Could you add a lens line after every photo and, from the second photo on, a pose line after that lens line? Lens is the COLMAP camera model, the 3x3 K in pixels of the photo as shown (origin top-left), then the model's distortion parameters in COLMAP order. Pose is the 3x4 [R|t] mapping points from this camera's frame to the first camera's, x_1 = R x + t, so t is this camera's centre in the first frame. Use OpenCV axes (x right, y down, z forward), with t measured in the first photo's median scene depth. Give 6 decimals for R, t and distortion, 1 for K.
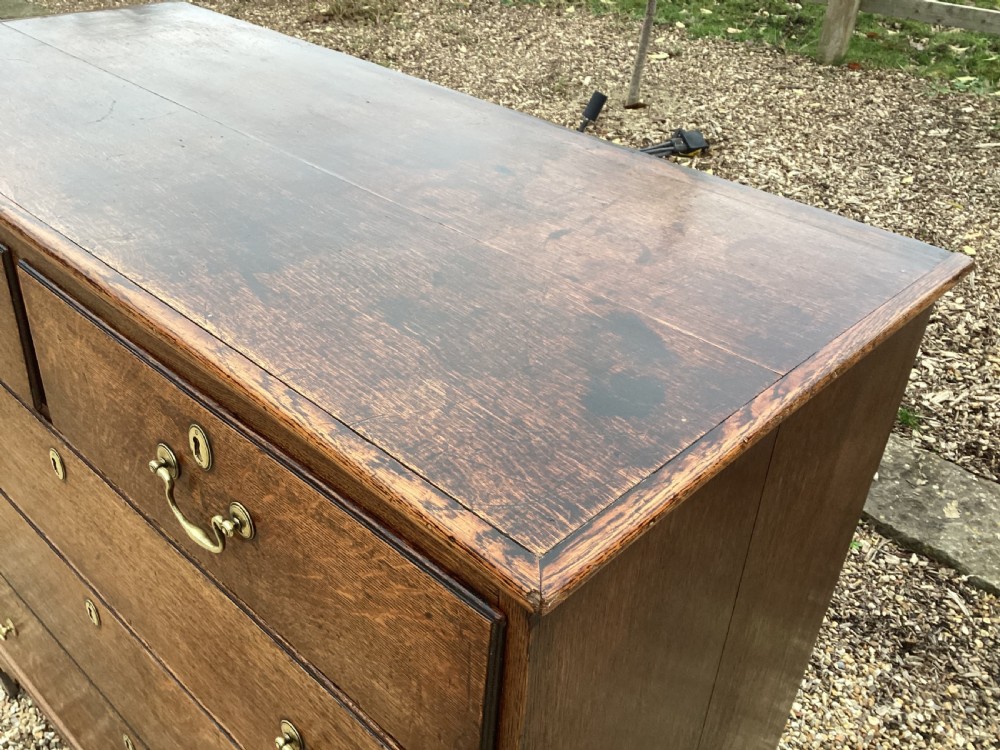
lens RADIAL K [[903.4, 0, 501.8], [0, 903.4, 377.7], [0, 0, 1]] dist [0.084938, -0.157458]
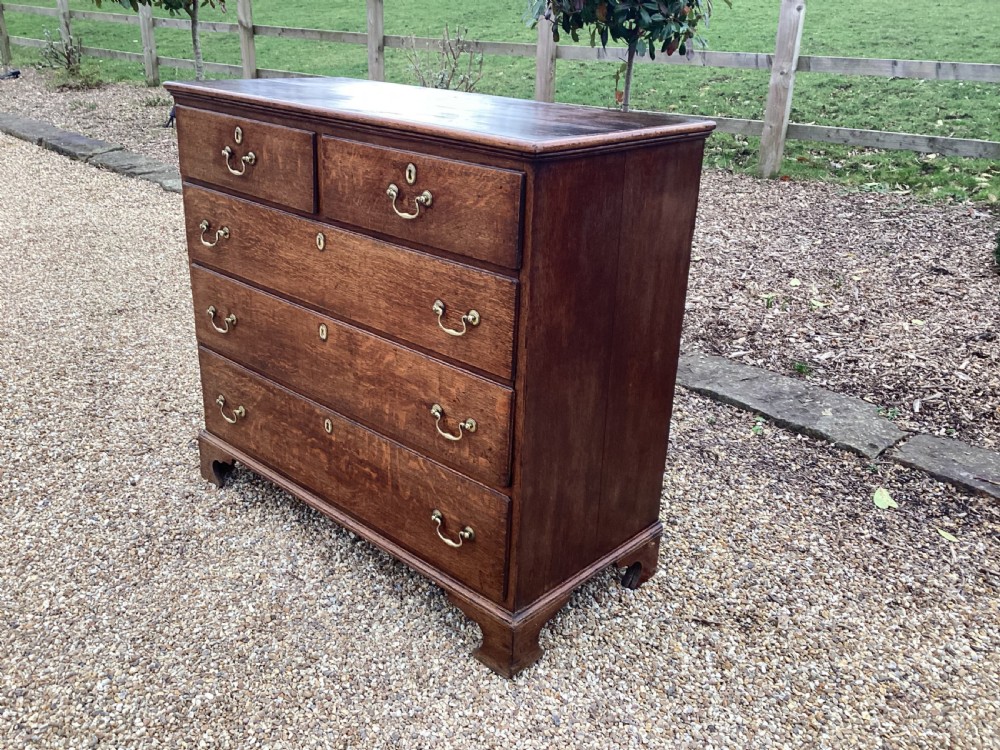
lens RADIAL K [[903.4, 0, 489.5], [0, 903.4, 387.3], [0, 0, 1]] dist [0.084938, -0.157458]
pose [[0.999550, -0.016232, -0.025227, -0.008391], [0.011332, 0.982962, -0.183461, 0.222100], [0.027775, 0.183093, 0.982703, -0.280288]]
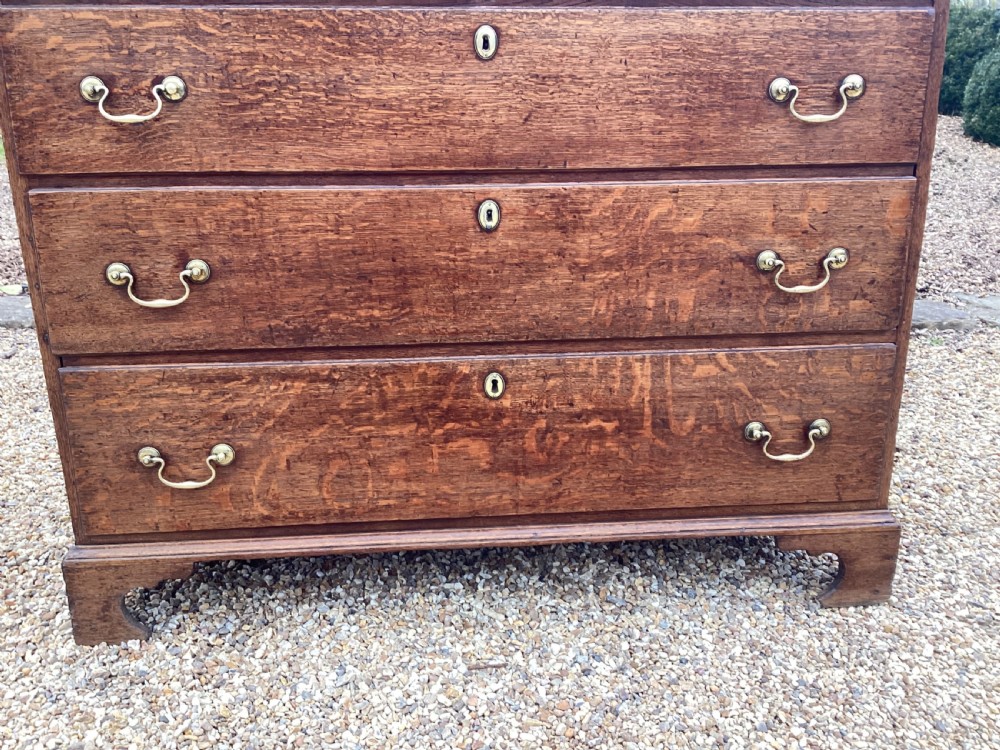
lens RADIAL K [[903.4, 0, 499.7], [0, 903.4, 380.2], [0, 0, 1]] dist [0.084938, -0.157458]
pose [[0.675270, -0.291288, 0.677615, -0.375534], [0.442765, 0.894852, -0.056560, 0.153252], [-0.589890, 0.338217, 0.733239, 0.061538]]
